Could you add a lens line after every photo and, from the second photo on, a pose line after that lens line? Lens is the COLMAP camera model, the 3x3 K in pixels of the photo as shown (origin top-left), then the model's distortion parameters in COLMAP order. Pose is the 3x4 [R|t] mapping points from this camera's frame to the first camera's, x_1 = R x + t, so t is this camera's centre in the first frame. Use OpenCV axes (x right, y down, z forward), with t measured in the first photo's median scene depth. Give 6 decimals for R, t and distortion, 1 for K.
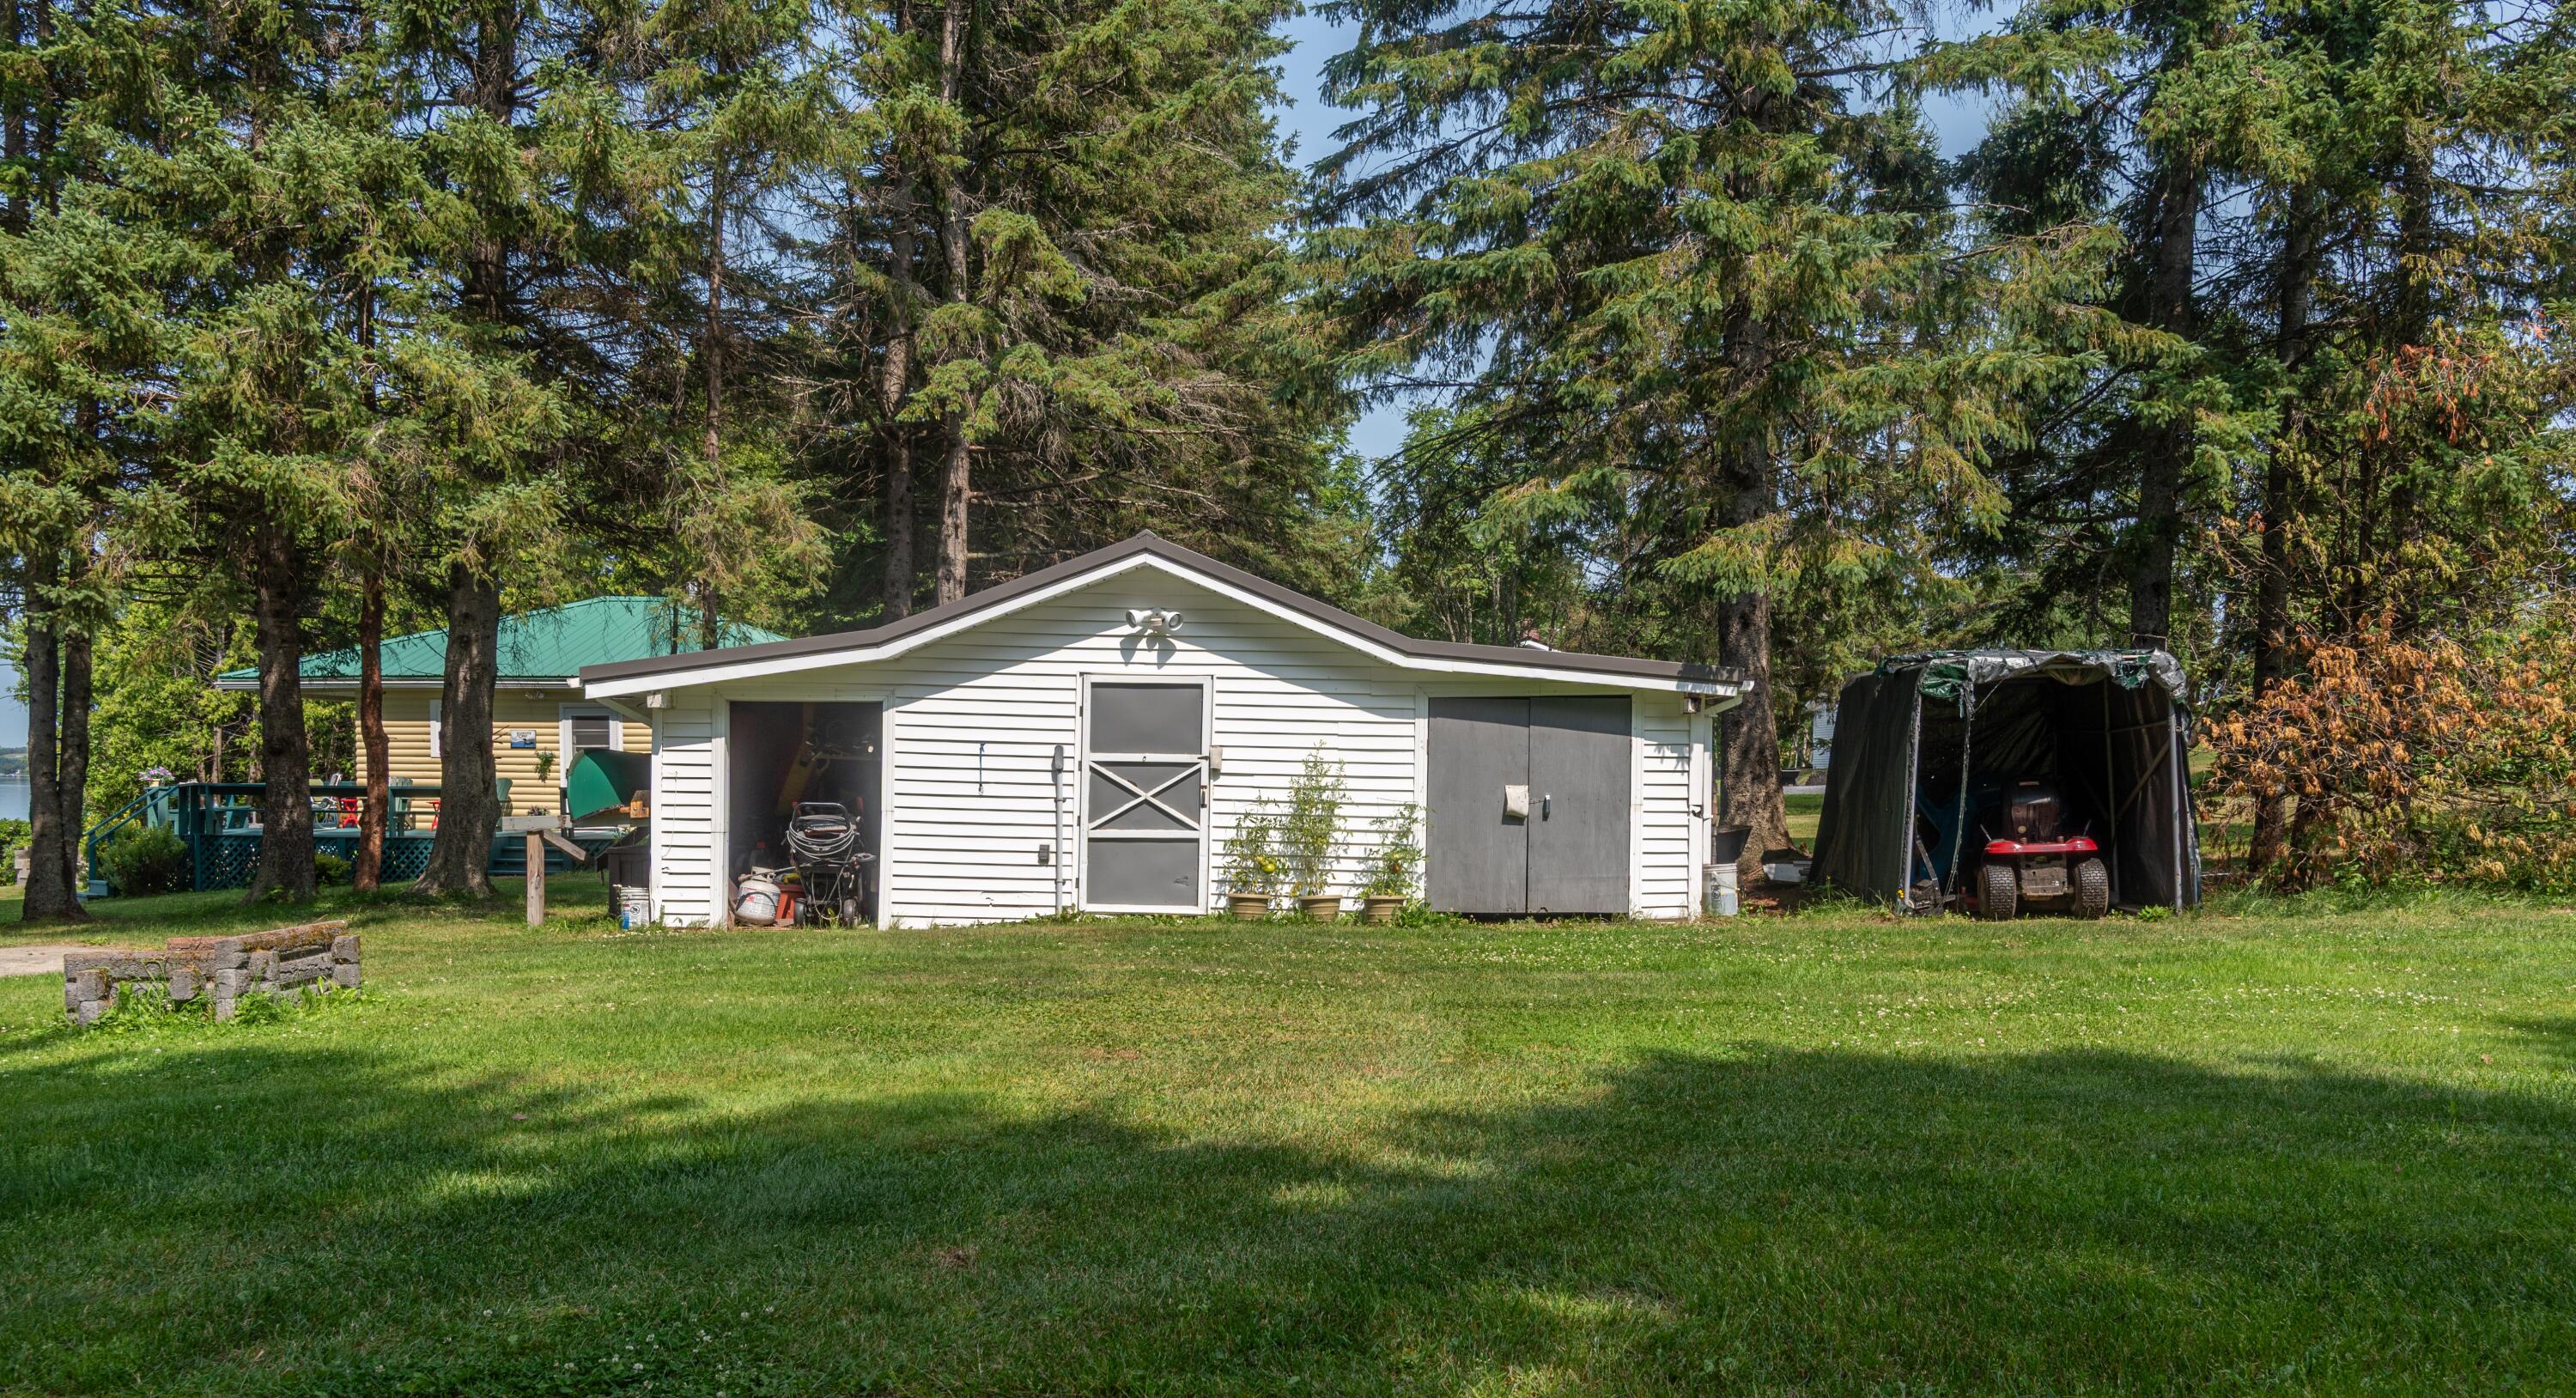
lens RADIAL K [[1881.5, 0, 1297.4], [0, 1881.5, 842.2], [0, 0, 1]] dist [-0.002702, 0.004771]
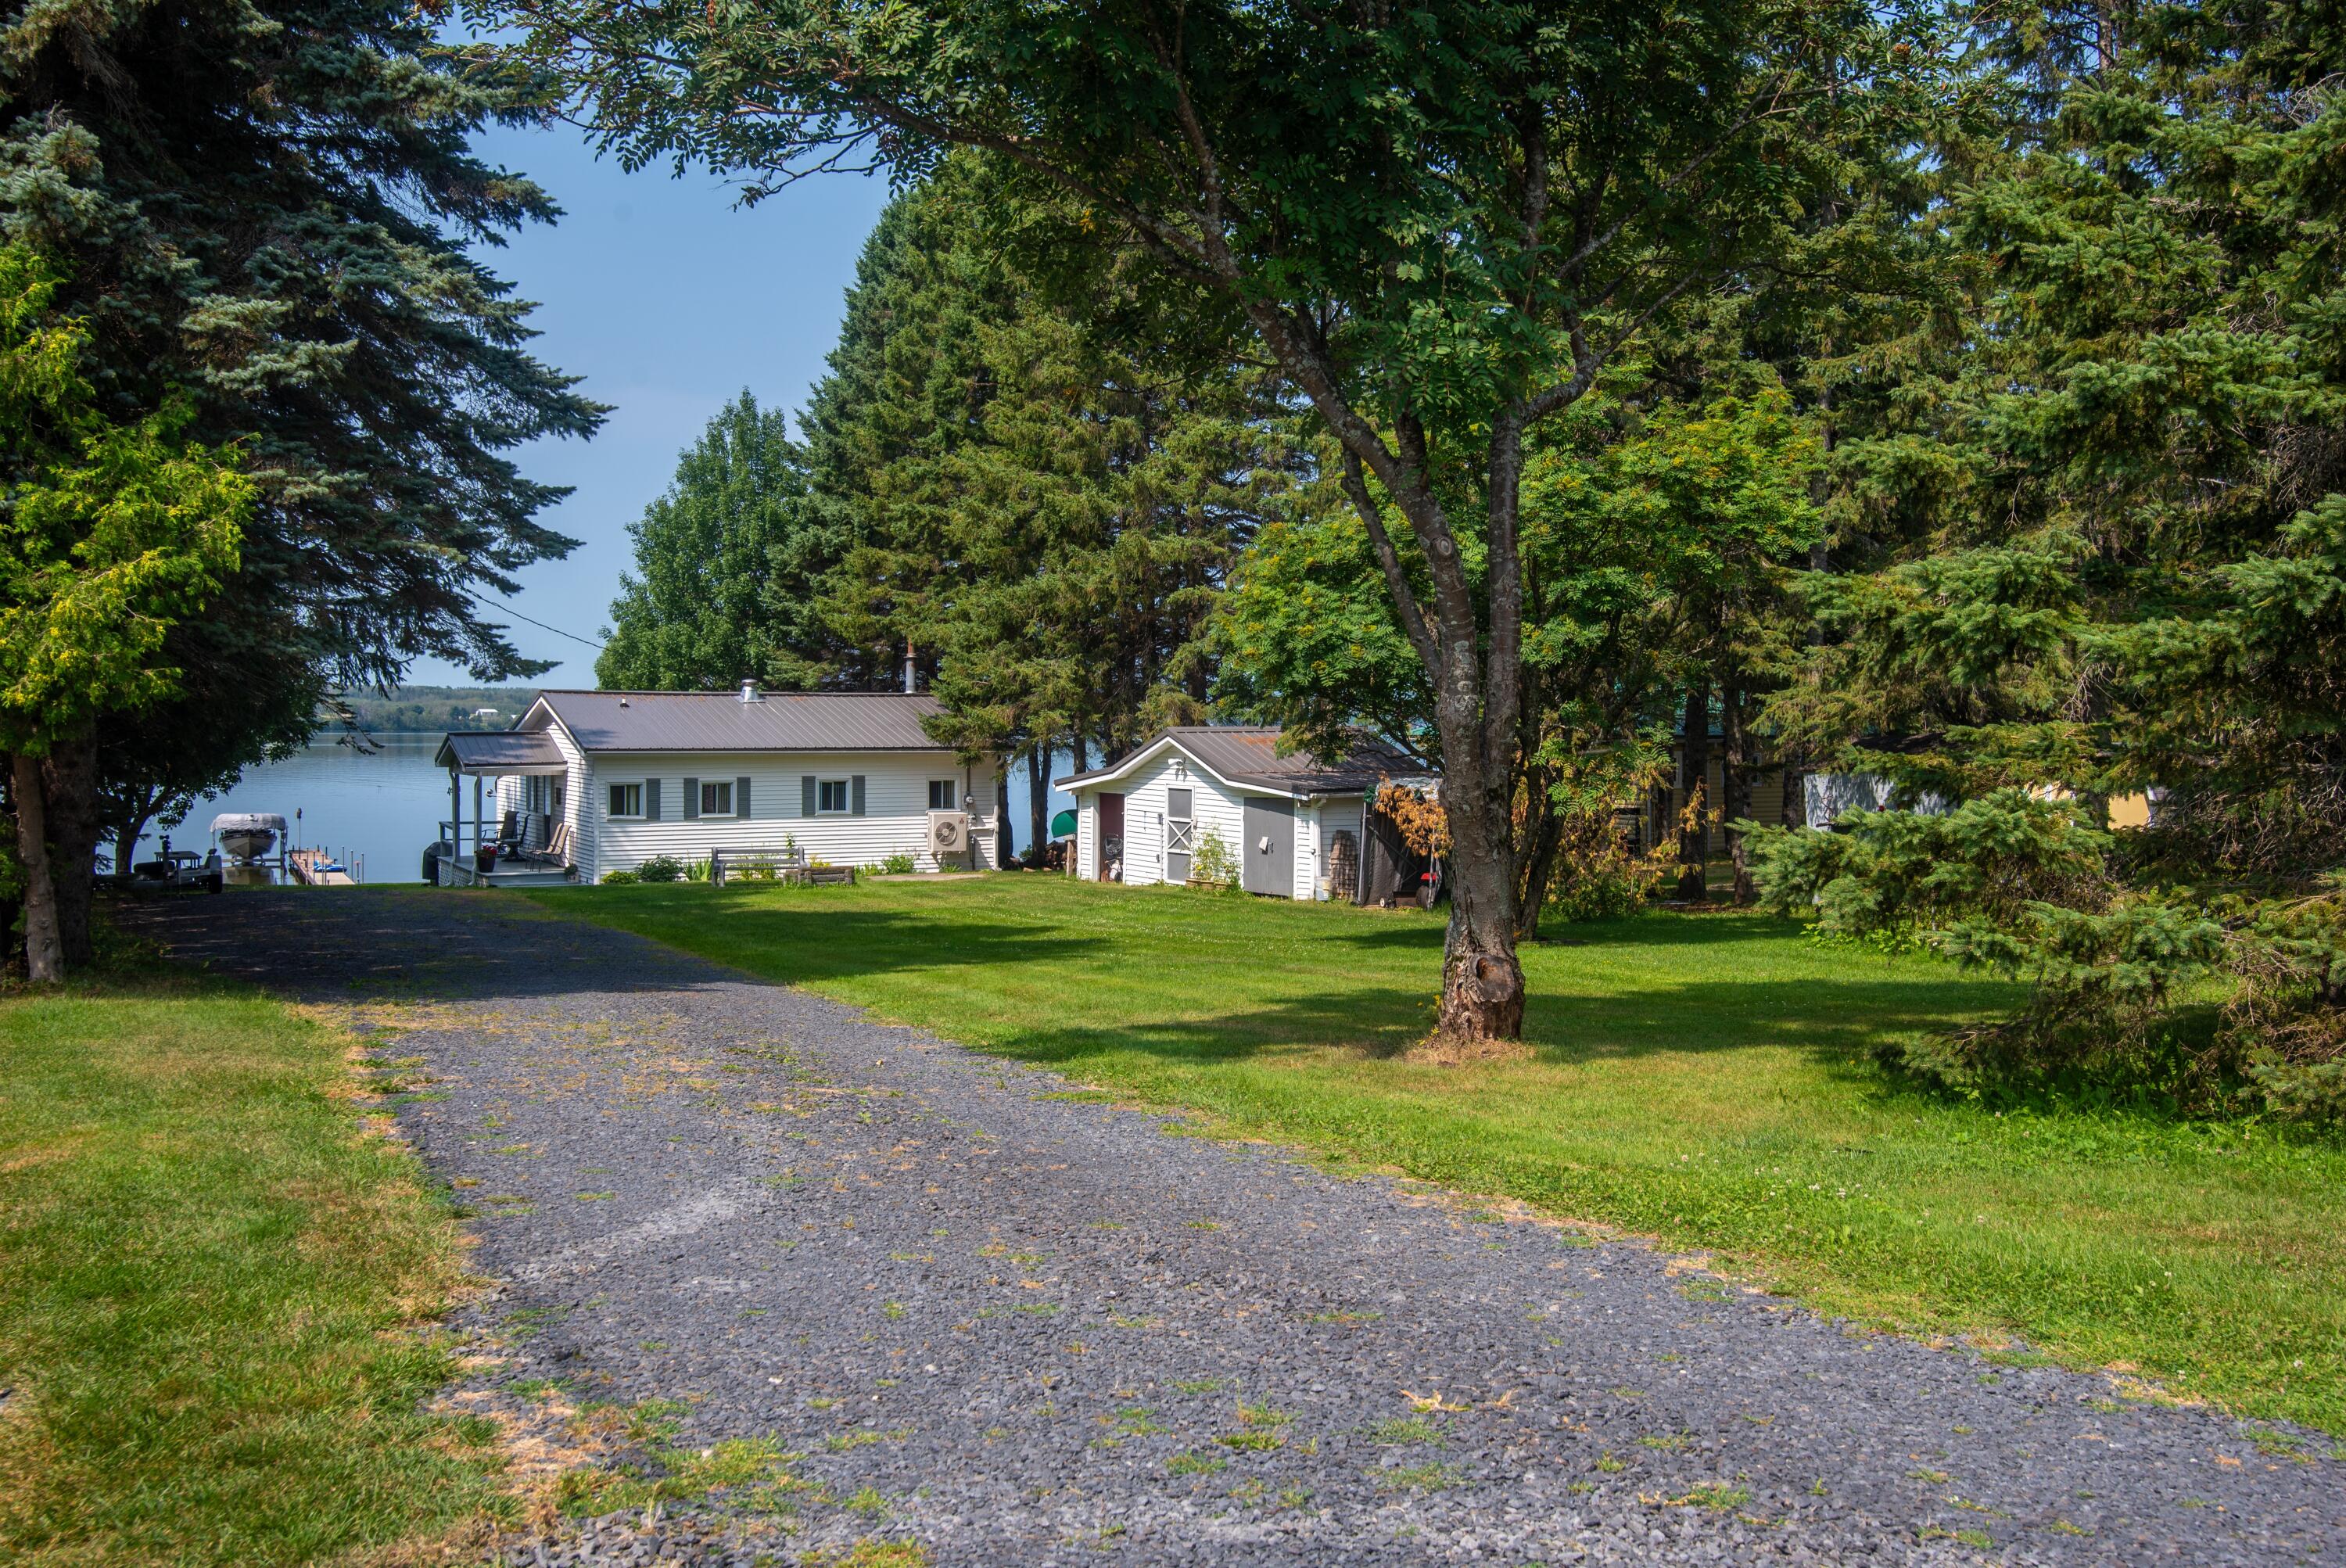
lens RADIAL K [[2230.1, 0, 1205.7], [0, 2230.1, 790.4], [0, 0, 1]] dist [0.002948, -0.129764]
pose [[0.536039, 0.018996, -0.843979, 2.345352], [-0.028646, 0.999580, 0.004305, -0.095145], [0.843707, 0.021869, 0.536358, -0.507146]]
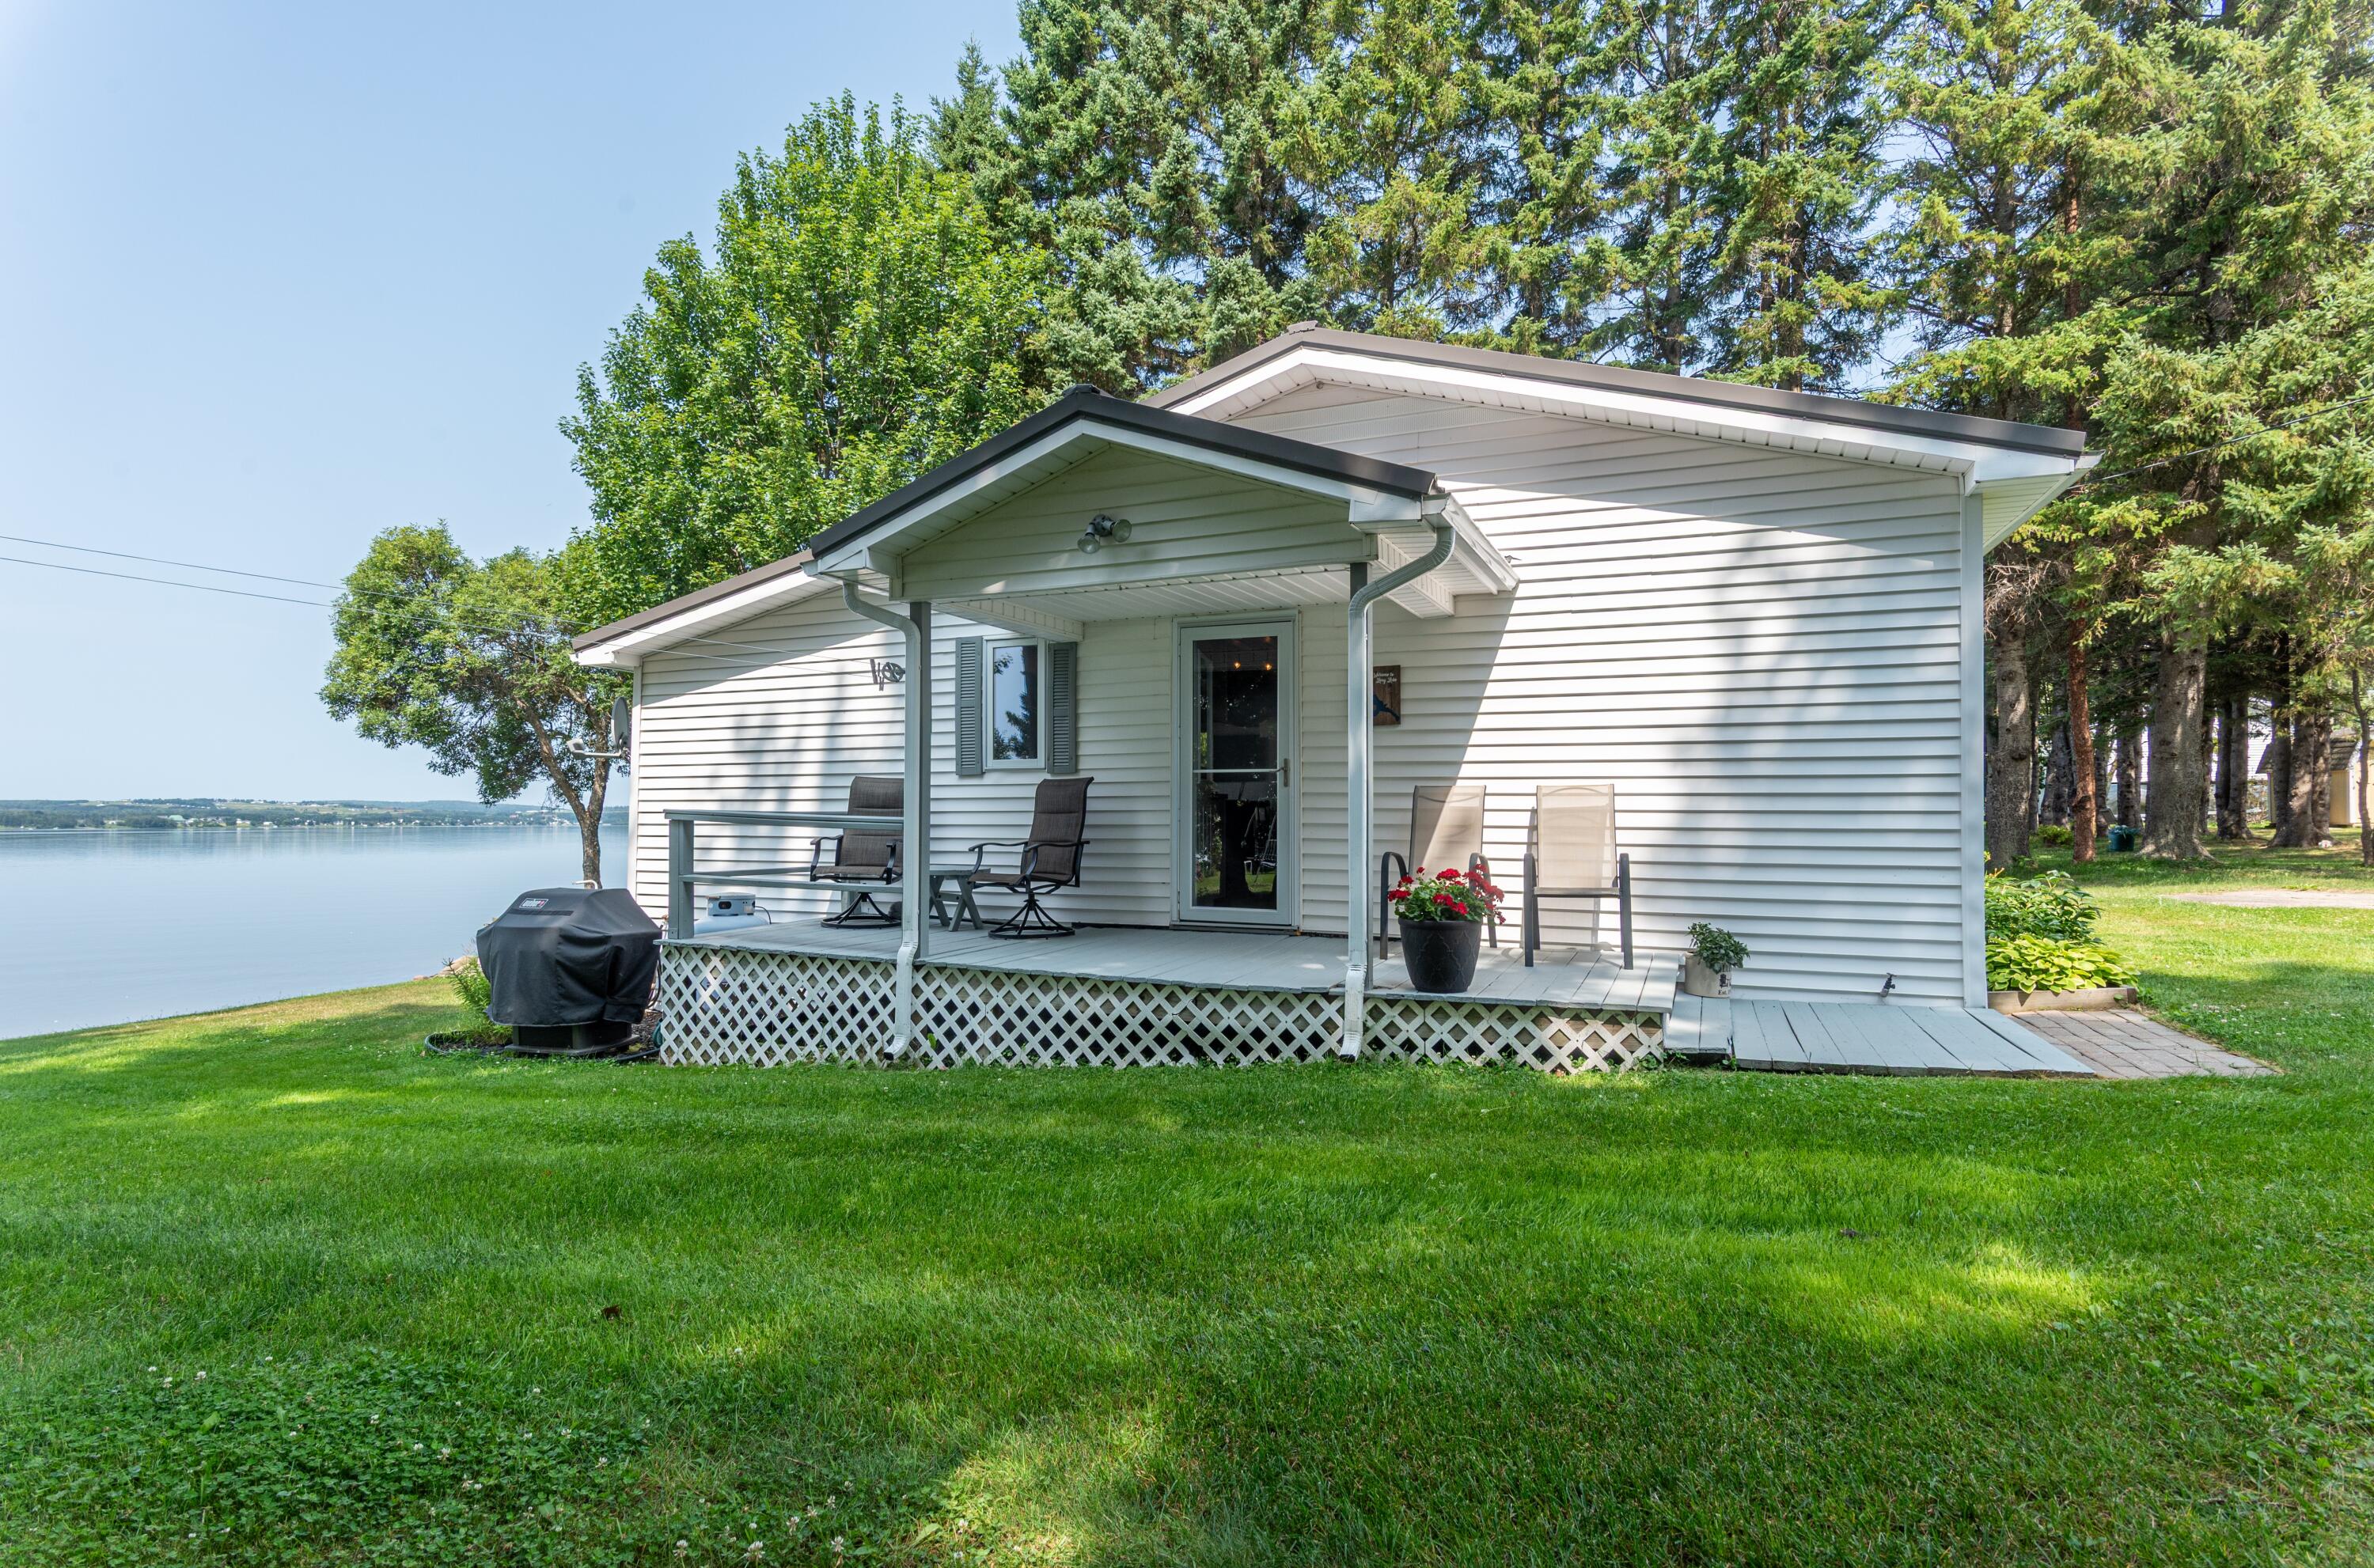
lens RADIAL K [[1171.4, 0, 1187.0], [0, 1171.4, 784.0], [0, 0, 1]] dist [0.001201, 0.000594]
pose [[0.939755, -0.023297, -0.341053, -1.092795], [0.001535, 0.997953, -0.063939, 0.032326], [0.341844, 0.059563, 0.937867, -0.006910]]
